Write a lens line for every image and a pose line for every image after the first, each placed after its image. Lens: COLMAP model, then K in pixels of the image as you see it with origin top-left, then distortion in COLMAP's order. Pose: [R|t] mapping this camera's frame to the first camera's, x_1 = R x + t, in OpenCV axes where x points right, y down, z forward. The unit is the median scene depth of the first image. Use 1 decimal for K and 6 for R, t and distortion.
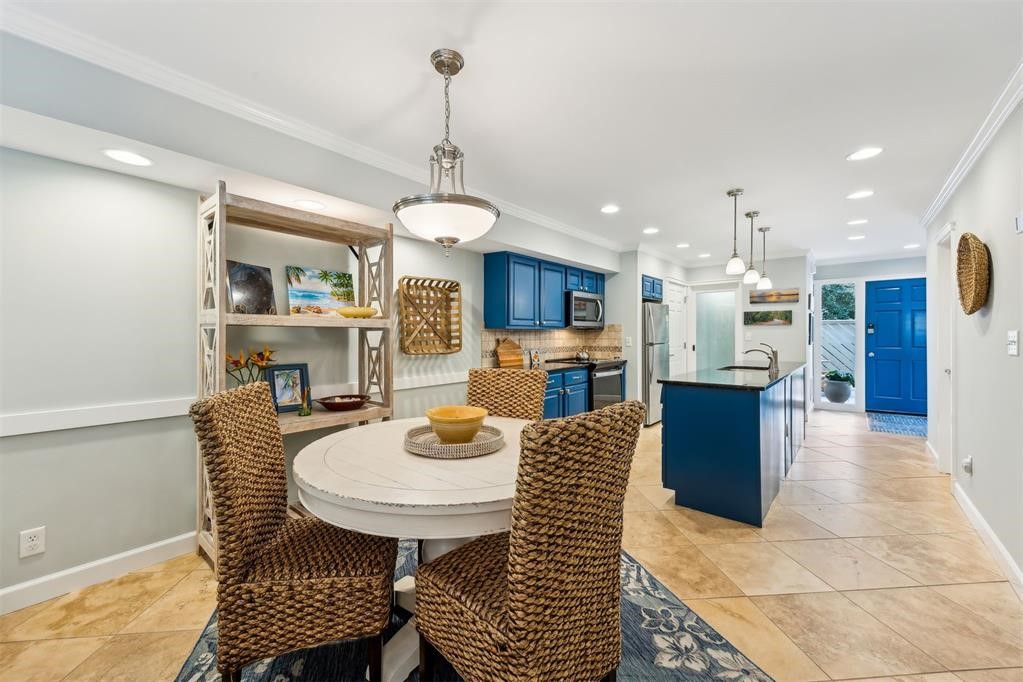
lens RADIAL K [[400.9, 0, 513.8], [0, 400.9, 334.2], [0, 0, 1]] dist [0.008637, -0.001371]
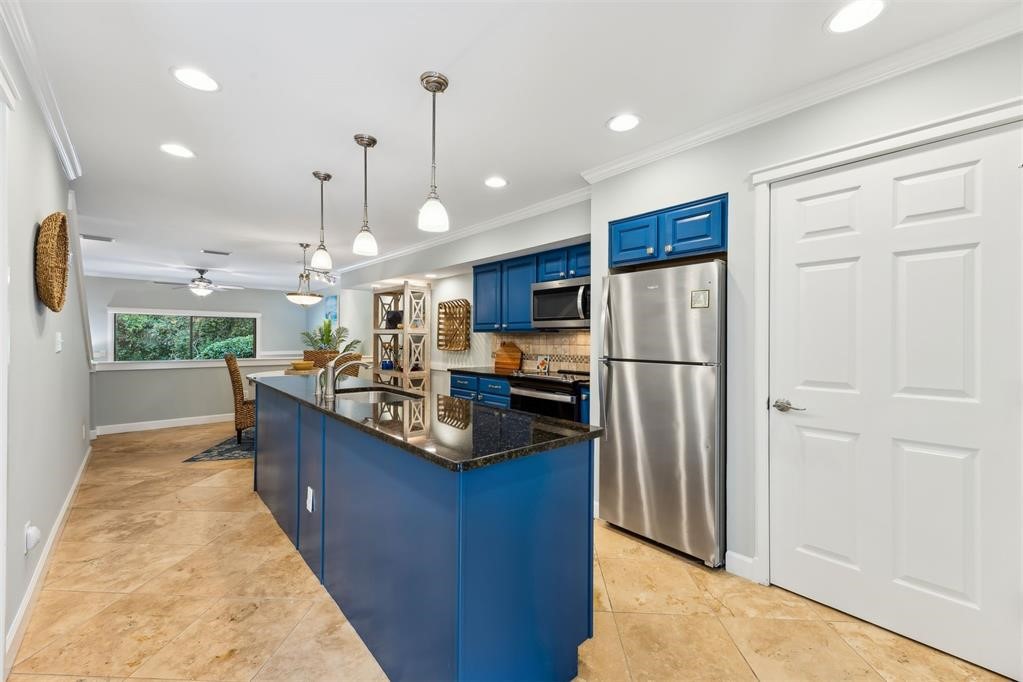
lens RADIAL K [[413.7, 0, 511.2], [0, 413.7, 337.7], [0, 0, 1]] dist [0.008594, -0.000299]
pose [[-0.135858, 0.000722, -0.990728, 0.872255], [-0.005550, 0.999983, 0.001490, -0.001626], [0.990713, 0.005701, -0.135852, 0.960425]]
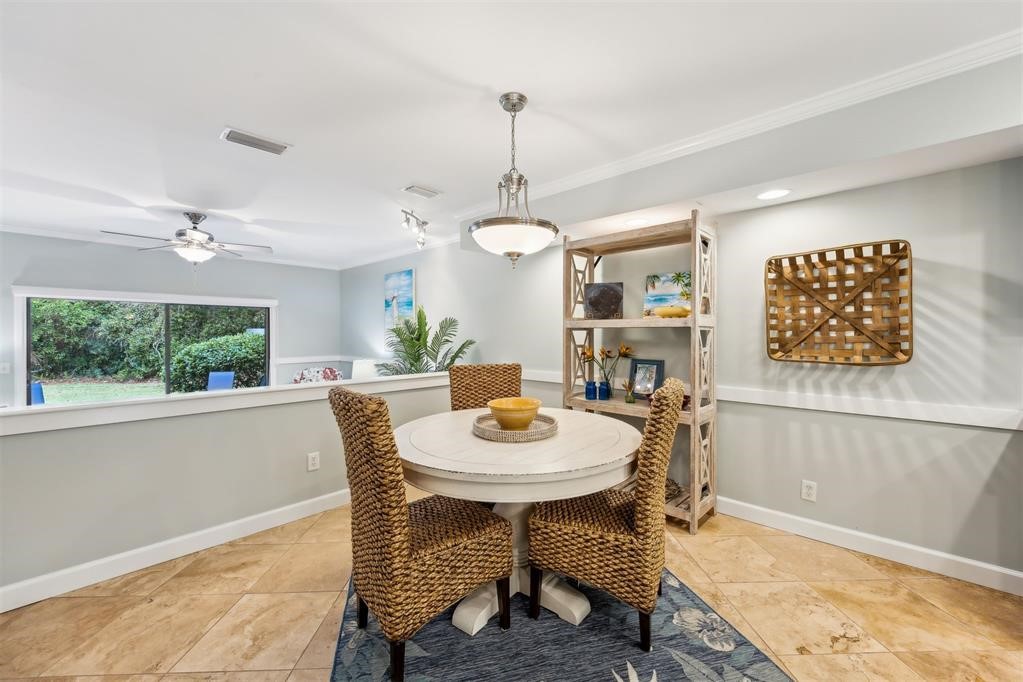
lens RADIAL K [[400.9, 0, 510.2], [0, 400.9, 334.1], [0, 0, 1]] dist [0.008637, -0.001371]
pose [[-0.054541, 0.000891, -0.998511, 0.325448], [0.002056, 0.999998, 0.000780, -0.000140], [0.998509, -0.002010, -0.054542, 0.341759]]
